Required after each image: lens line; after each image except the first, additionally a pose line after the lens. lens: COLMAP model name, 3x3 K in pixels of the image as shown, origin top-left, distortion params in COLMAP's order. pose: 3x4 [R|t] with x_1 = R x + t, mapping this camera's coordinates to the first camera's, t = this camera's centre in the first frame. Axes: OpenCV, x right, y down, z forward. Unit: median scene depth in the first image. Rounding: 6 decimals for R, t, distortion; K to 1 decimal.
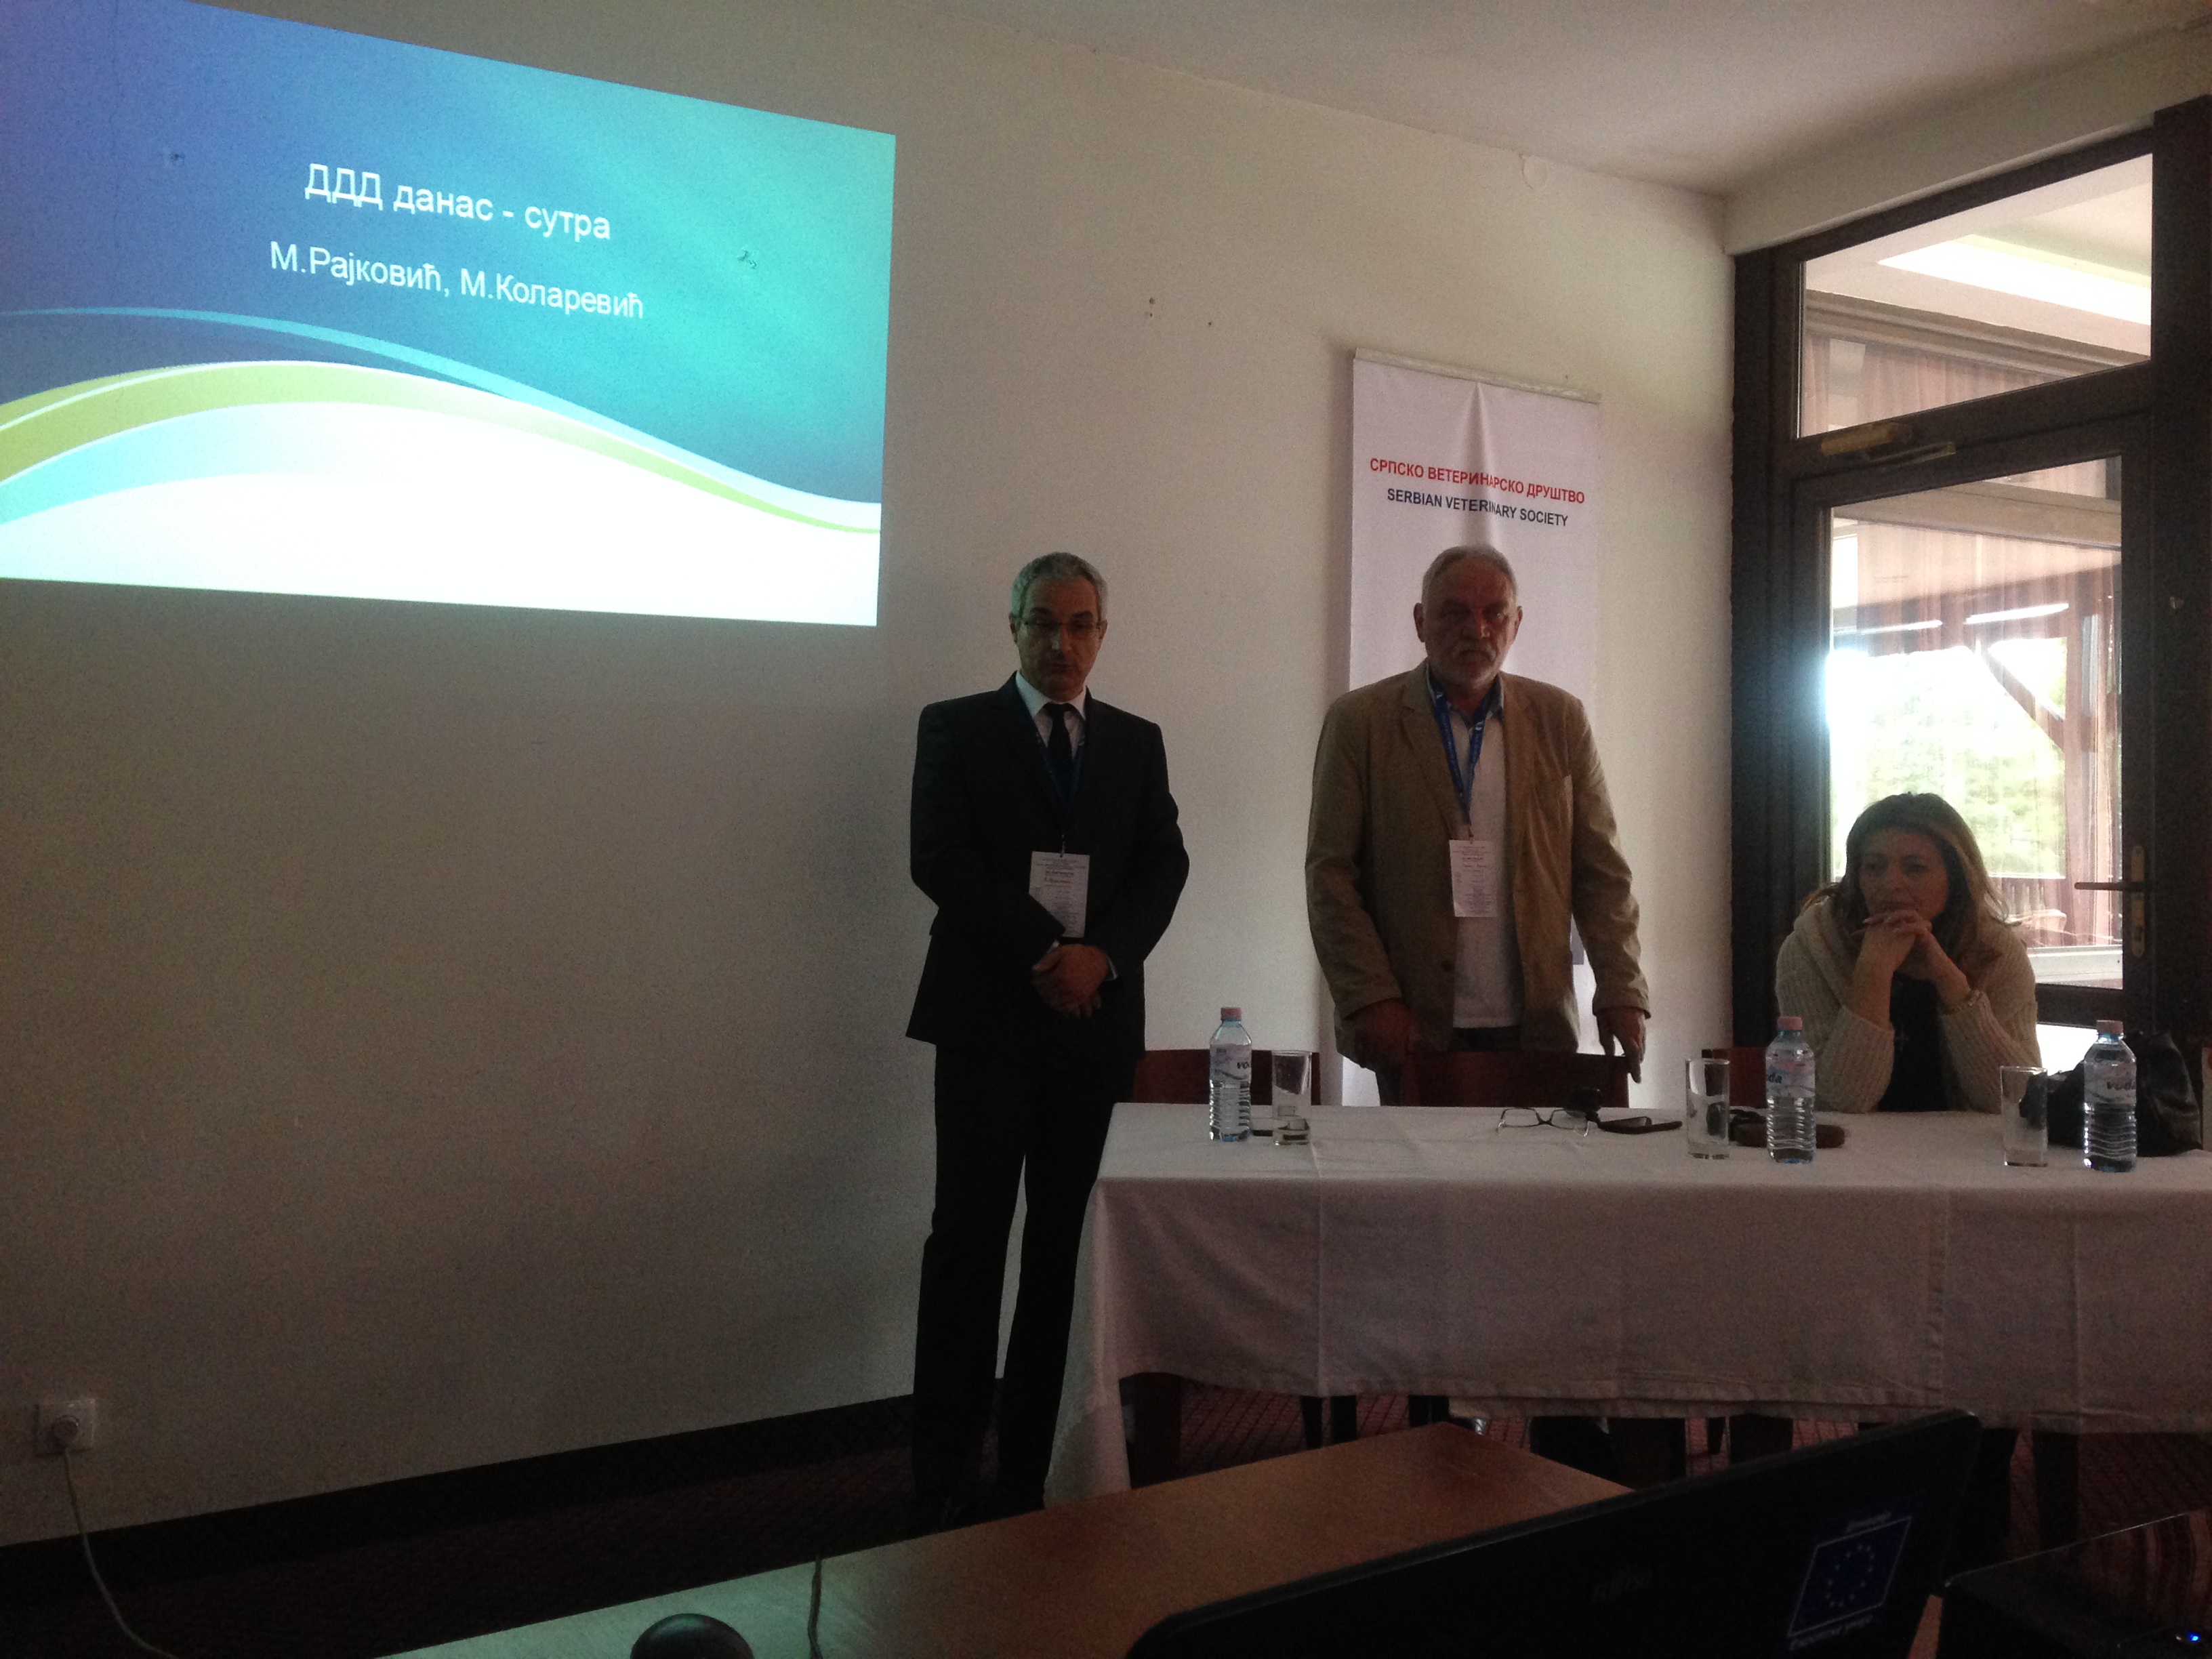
lens RADIAL K [[1959.7, 0, 1106.7], [0, 1959.7, 846.1], [0, 0, 1]] dist [0.156827, -0.203652]
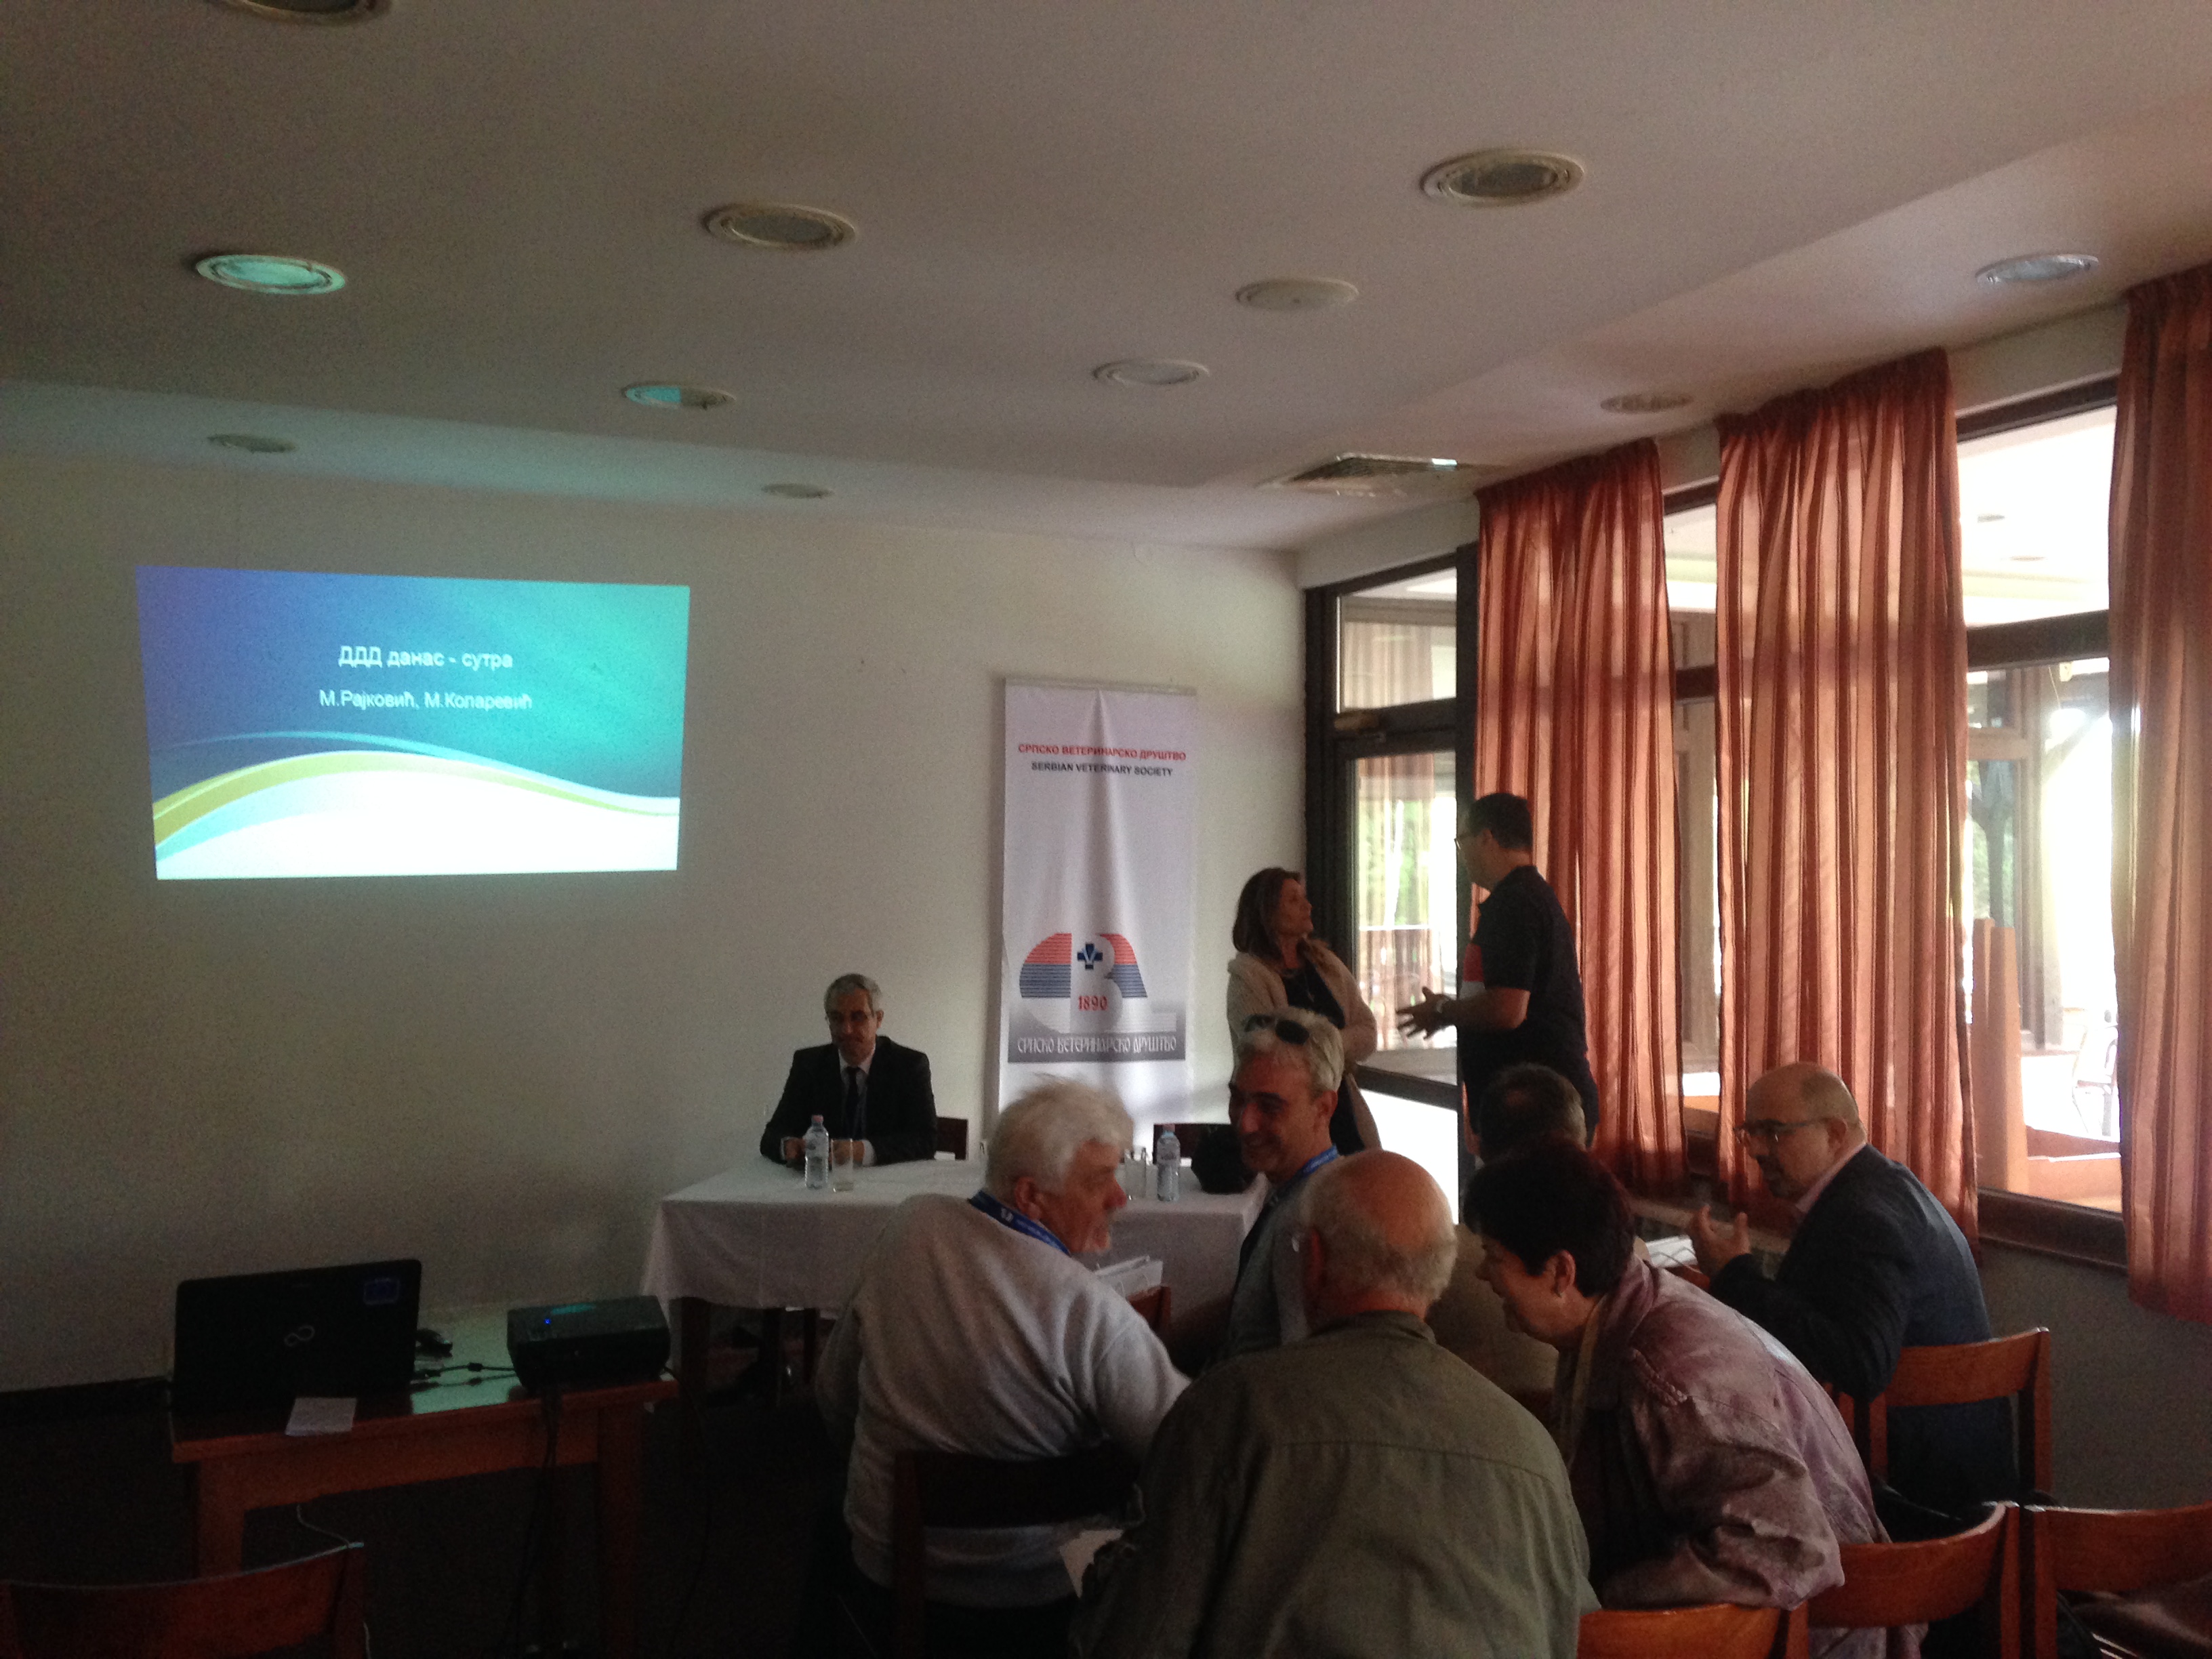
lens RADIAL K [[1957.4, 0, 1107.4], [0, 1957.4, 840.4], [0, 0, 1]] dist [0.186529, -0.253459]
pose [[0.989947, -0.002461, -0.141416, 0.536710], [0.001532, 0.999977, -0.006678, -0.135630], [0.141429, 0.006394, 0.989928, -0.696467]]
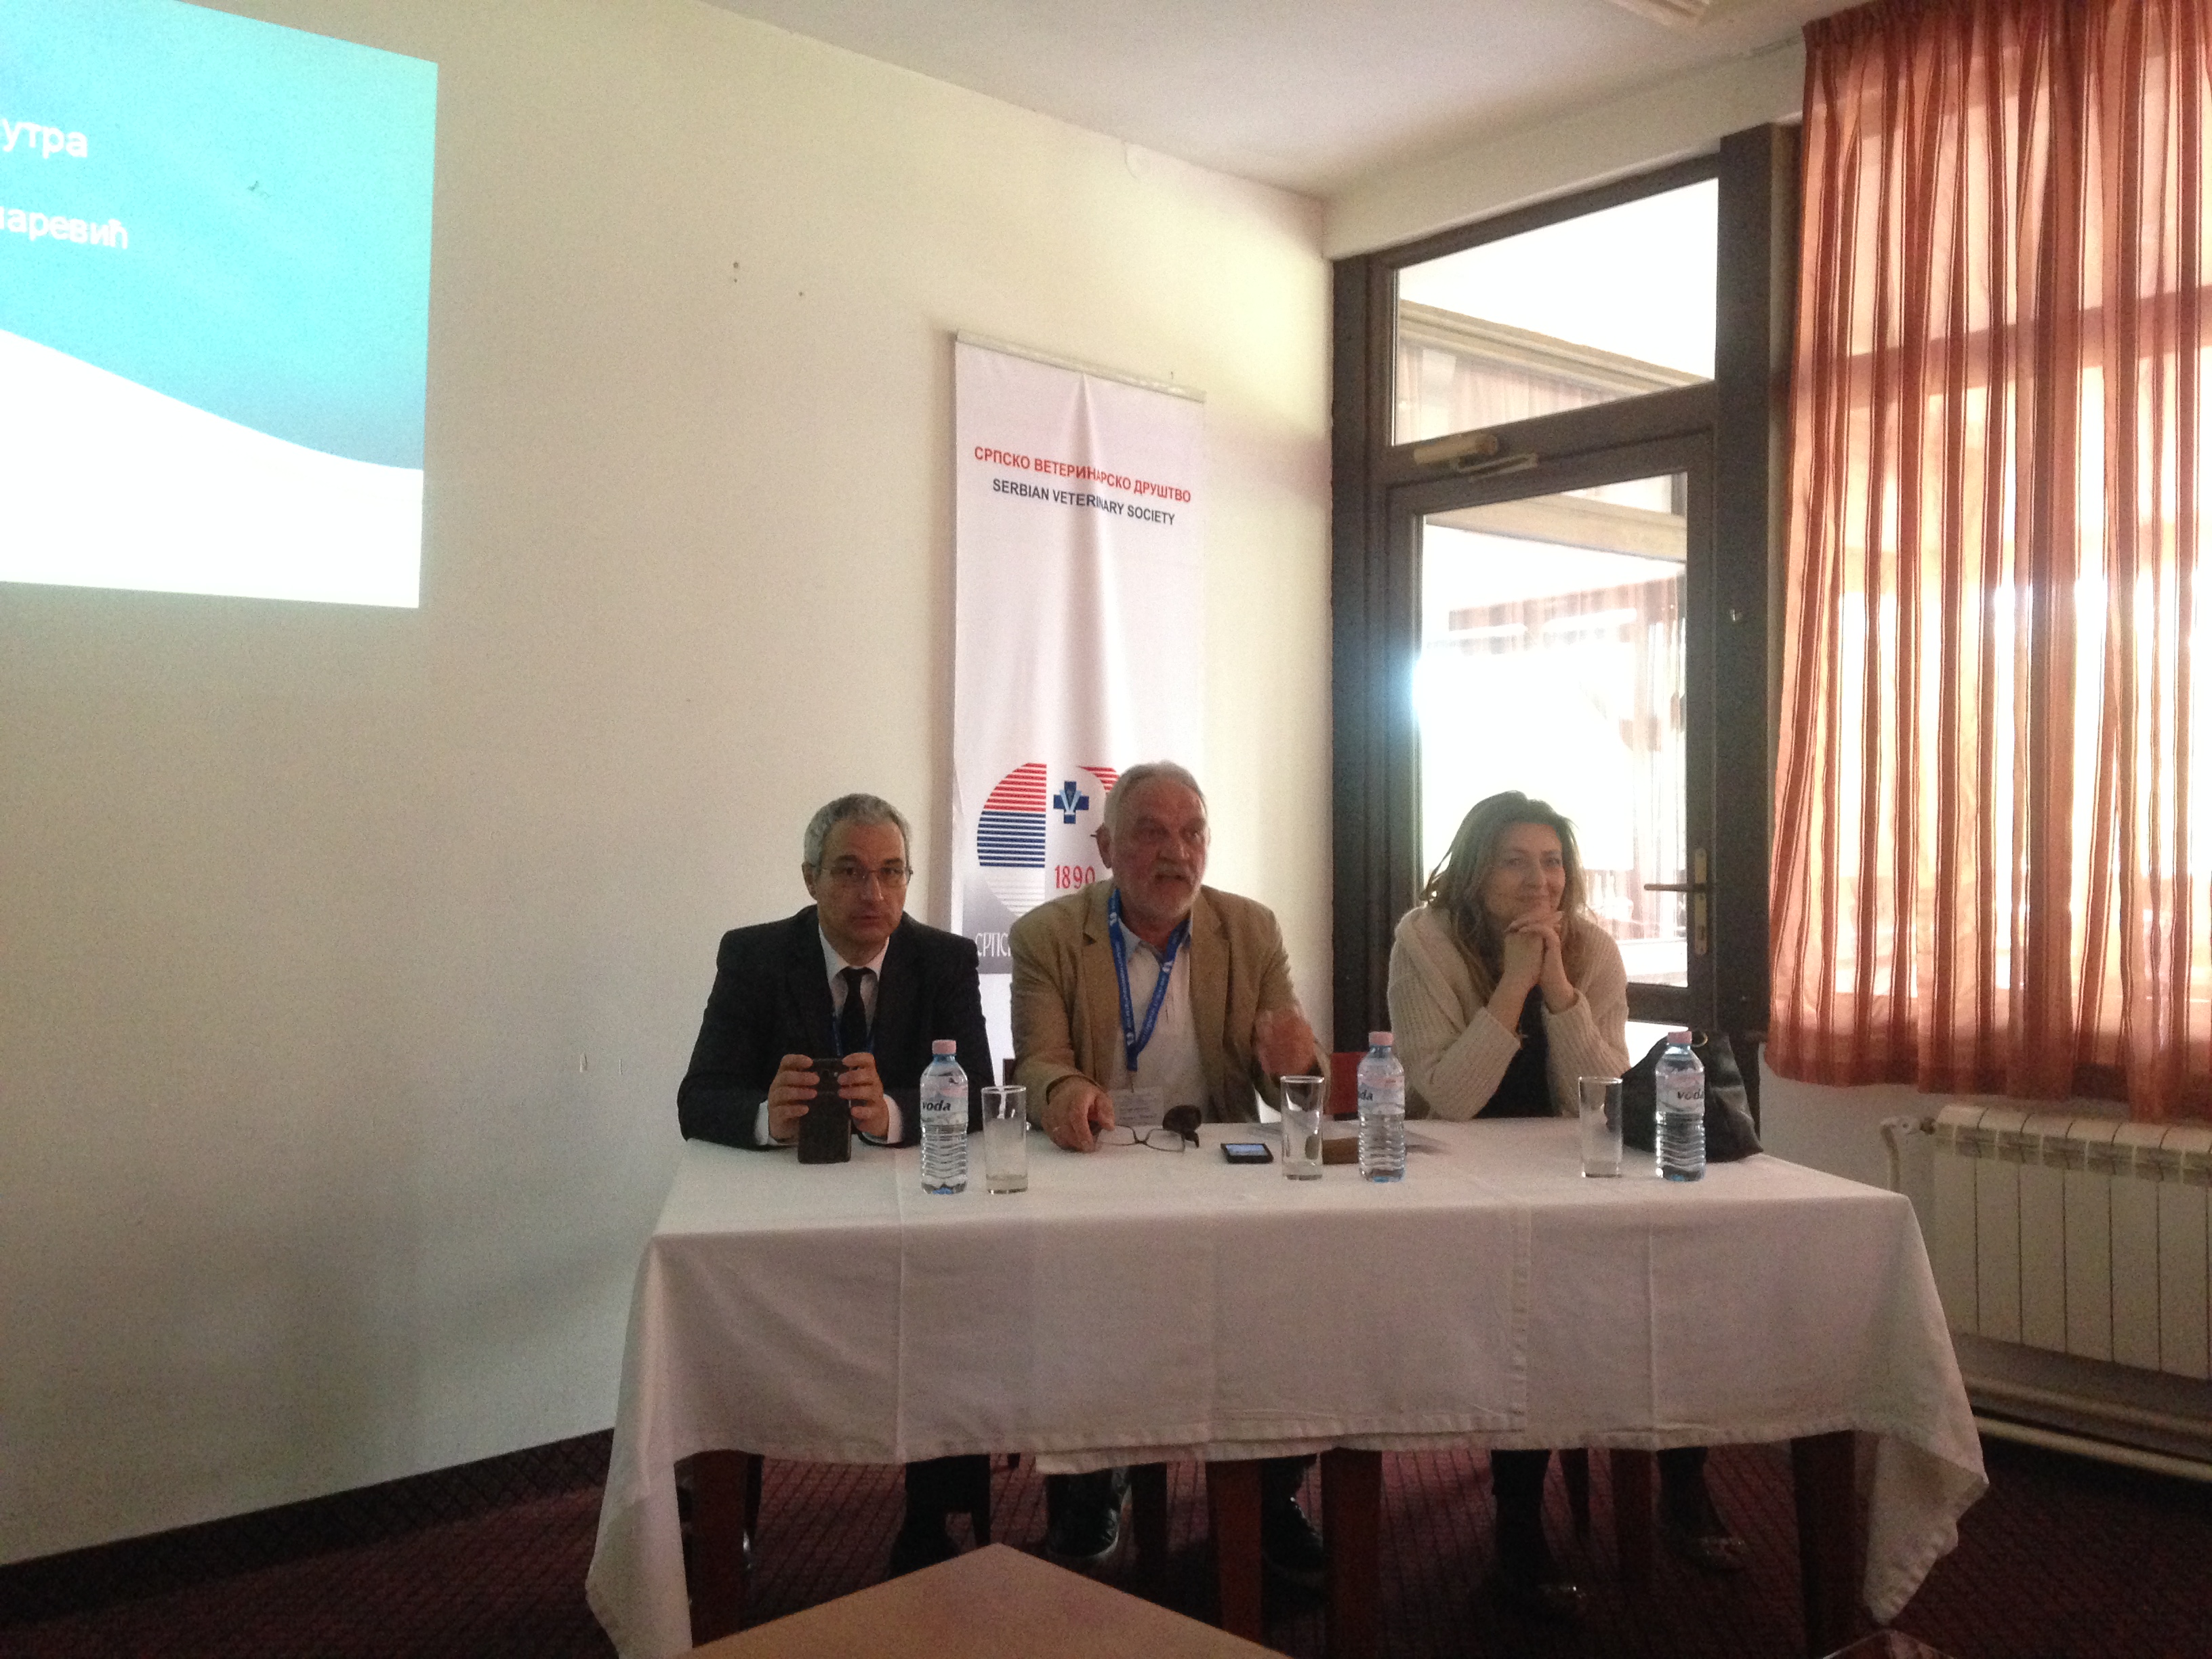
lens RADIAL K [[1957.4, 0, 1107.4], [0, 1957.4, 840.4], [0, 0, 1]] dist [0.186529, -0.253459]
pose [[0.982657, -0.002083, 0.185420, 0.023114], [0.001317, 0.999990, 0.004255, -0.010746], [-0.185427, -0.003937, 0.982650, 0.054177]]
